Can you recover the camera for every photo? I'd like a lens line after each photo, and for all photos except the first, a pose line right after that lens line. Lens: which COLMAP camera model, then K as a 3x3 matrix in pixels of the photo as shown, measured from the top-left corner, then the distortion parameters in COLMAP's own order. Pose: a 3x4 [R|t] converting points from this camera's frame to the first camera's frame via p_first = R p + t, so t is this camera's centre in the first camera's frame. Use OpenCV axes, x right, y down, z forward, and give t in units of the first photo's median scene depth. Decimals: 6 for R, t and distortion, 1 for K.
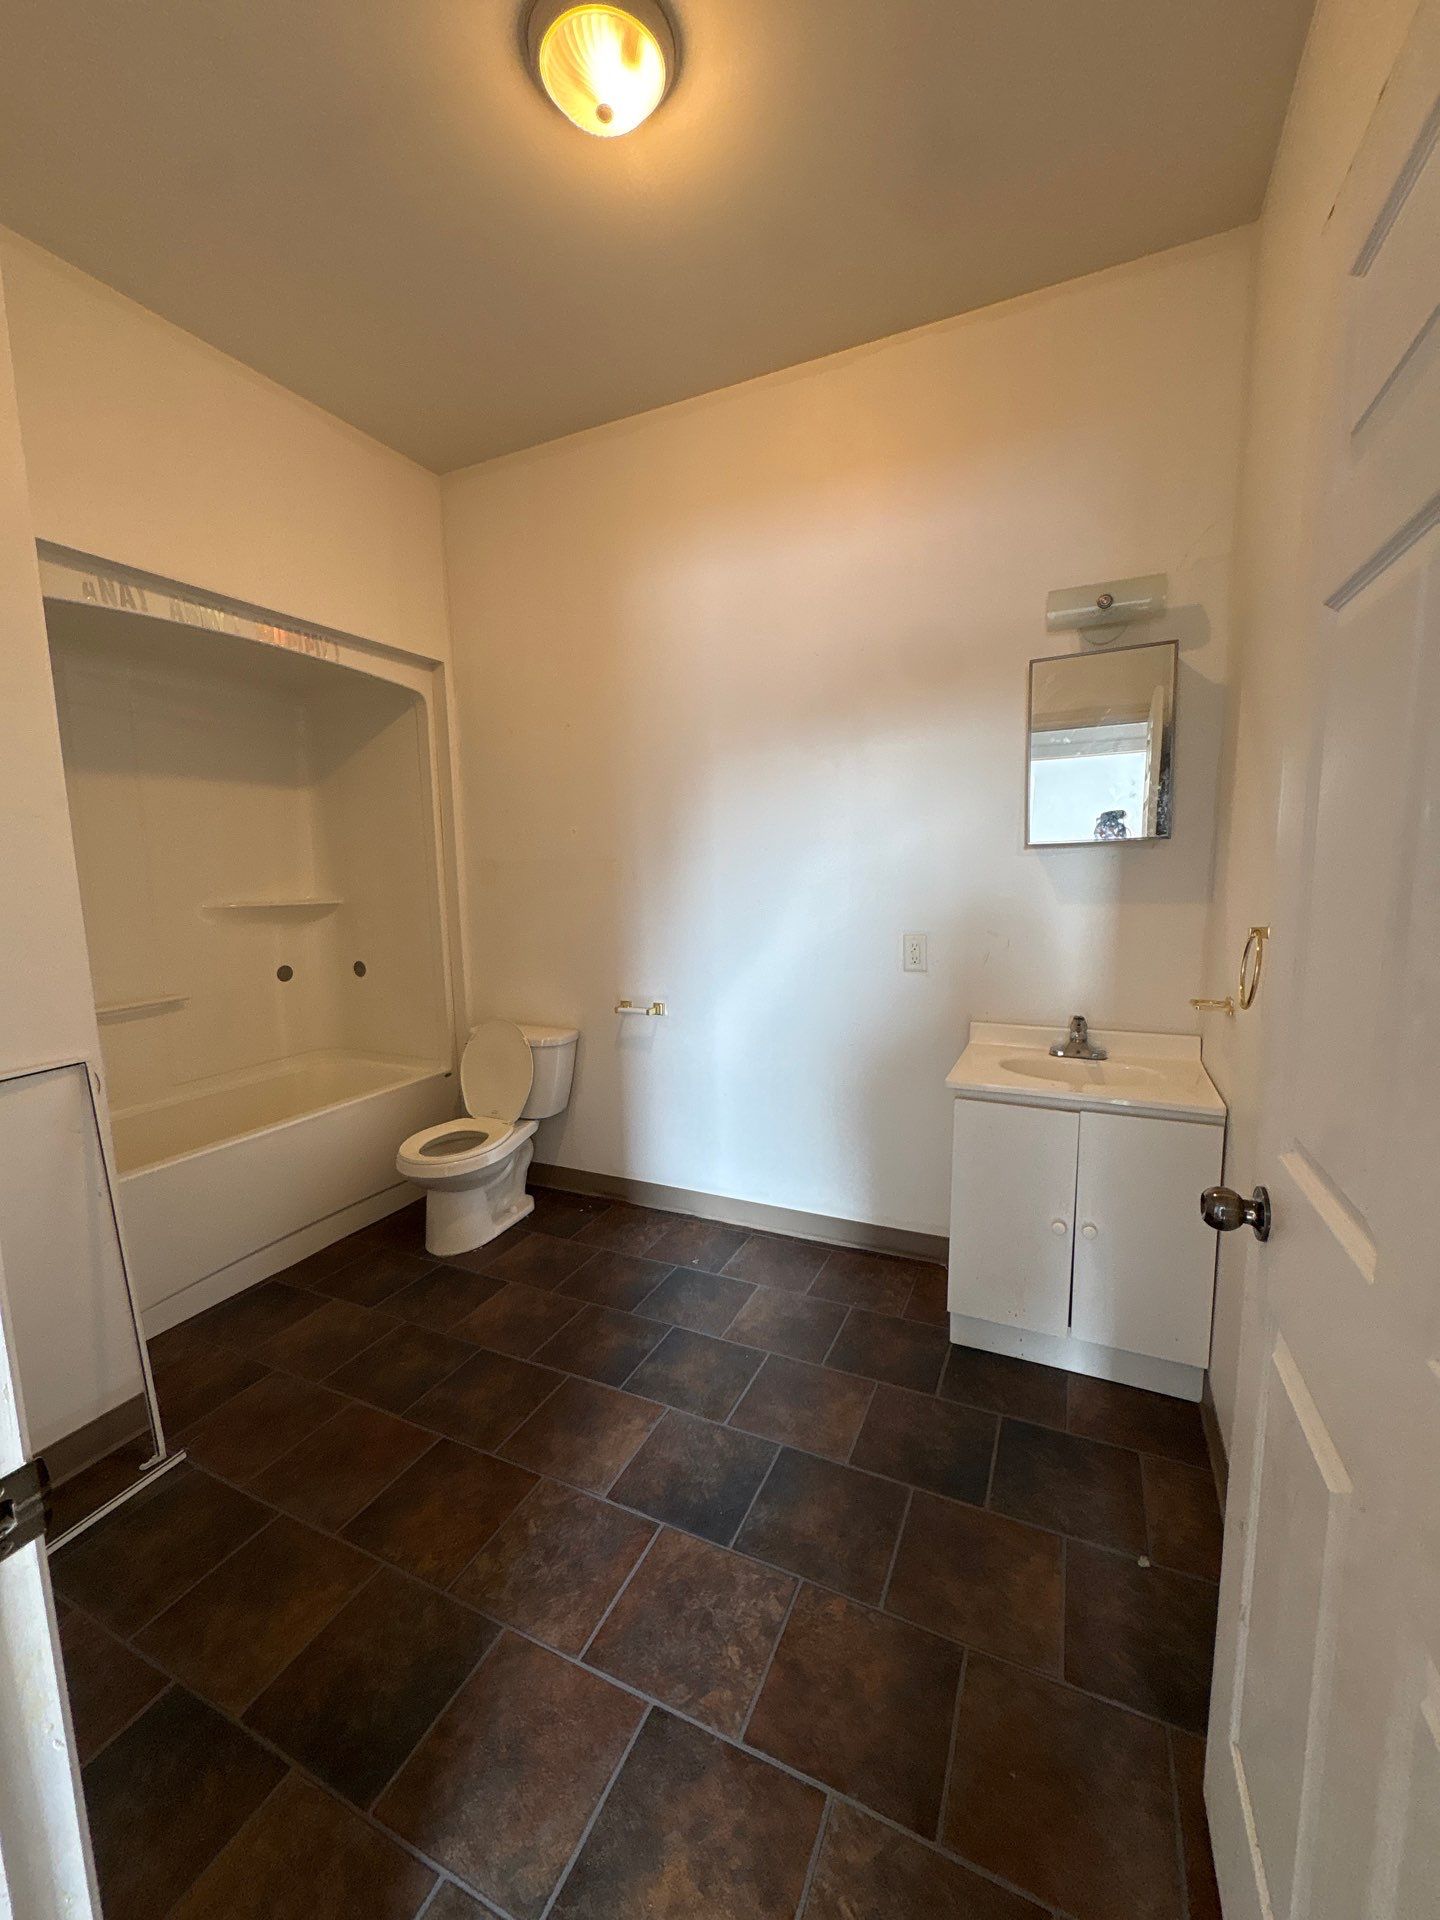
lens RADIAL K [[763.4, 0, 720.0], [0, 763.4, 960.0], [0, 0, 1]] dist [-0.002277, 0.000833]
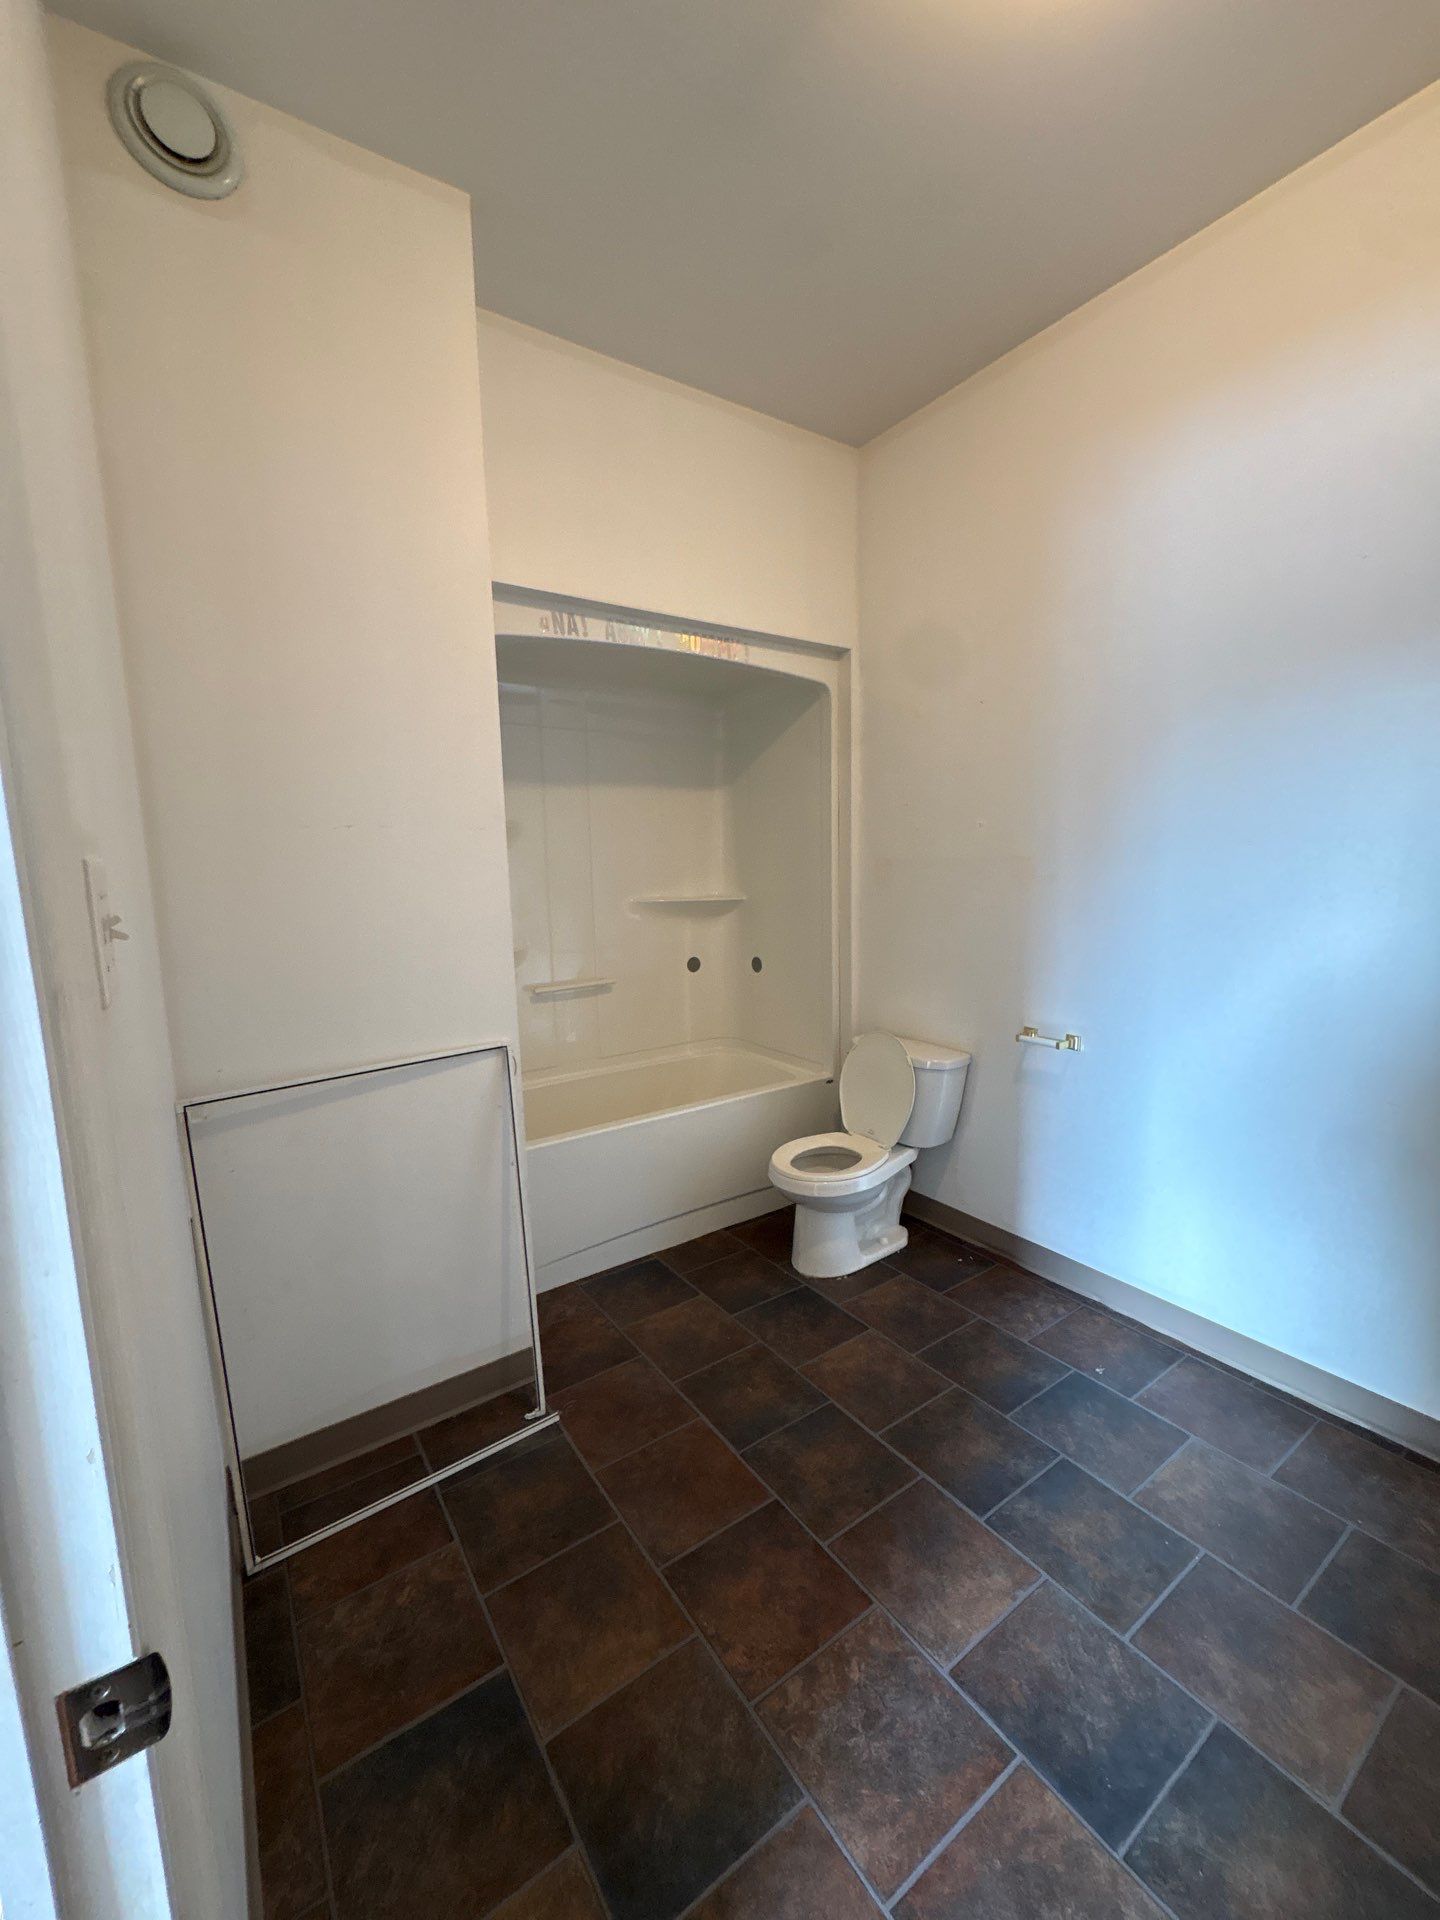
lens RADIAL K [[763.4, 0, 720.0], [0, 763.4, 960.0], [0, 0, 1]] dist [-0.002277, 0.000833]
pose [[0.862398, 0.064056, -0.502161, -0.002657], [-0.056769, 0.997942, 0.029805, -0.032863], [0.503037, 0.002803, 0.864260, 0.137723]]
